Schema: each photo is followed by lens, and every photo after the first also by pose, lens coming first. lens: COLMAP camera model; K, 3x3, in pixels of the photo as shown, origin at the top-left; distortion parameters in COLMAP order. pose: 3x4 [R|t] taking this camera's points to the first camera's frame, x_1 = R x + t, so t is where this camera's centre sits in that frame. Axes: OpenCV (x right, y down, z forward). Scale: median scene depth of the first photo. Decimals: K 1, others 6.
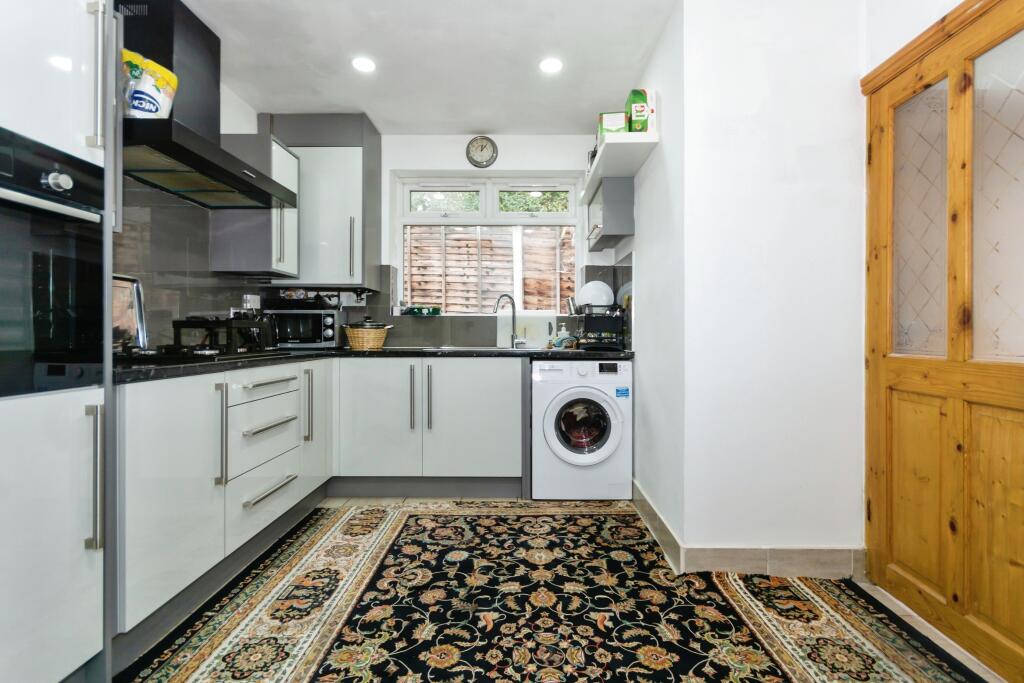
lens RADIAL K [[461.5, 0, 524.2], [0, 461.5, 323.8], [0, 0, 1]] dist [0.000451, 0.000203]
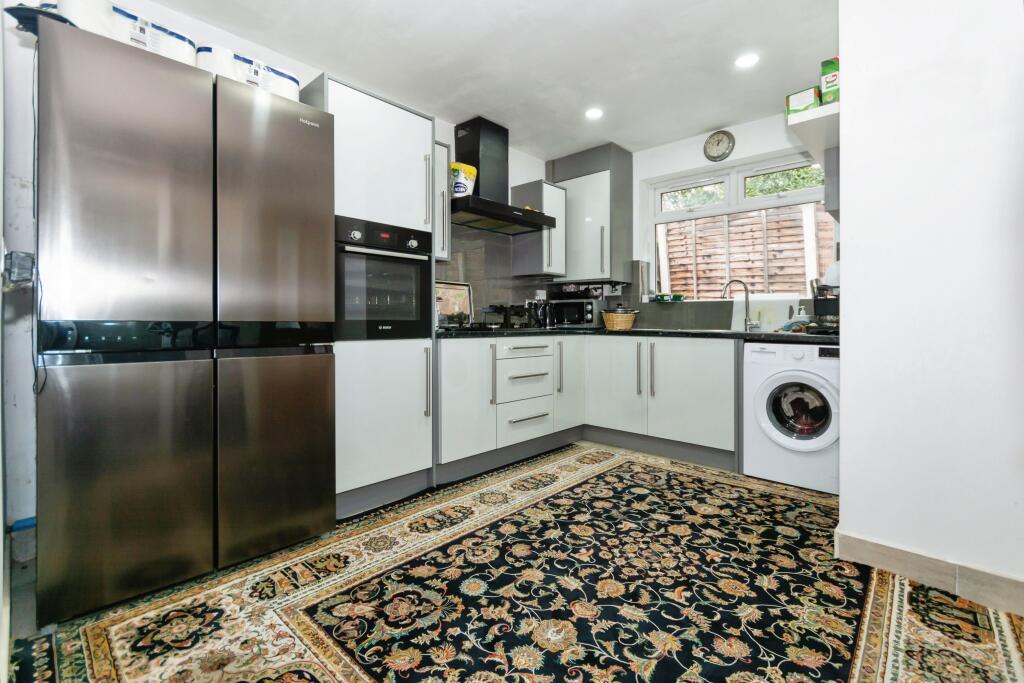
lens RADIAL K [[454.6, 0, 511.3], [0, 454.6, 310.8], [0, 0, 1]] dist [-0.000524, -0.000021]
pose [[0.737582, -0.010760, -0.675172, 0.390160], [0.006893, 0.999941, -0.008405, 0.016607], [0.675223, 0.001546, 0.737612, -0.137665]]
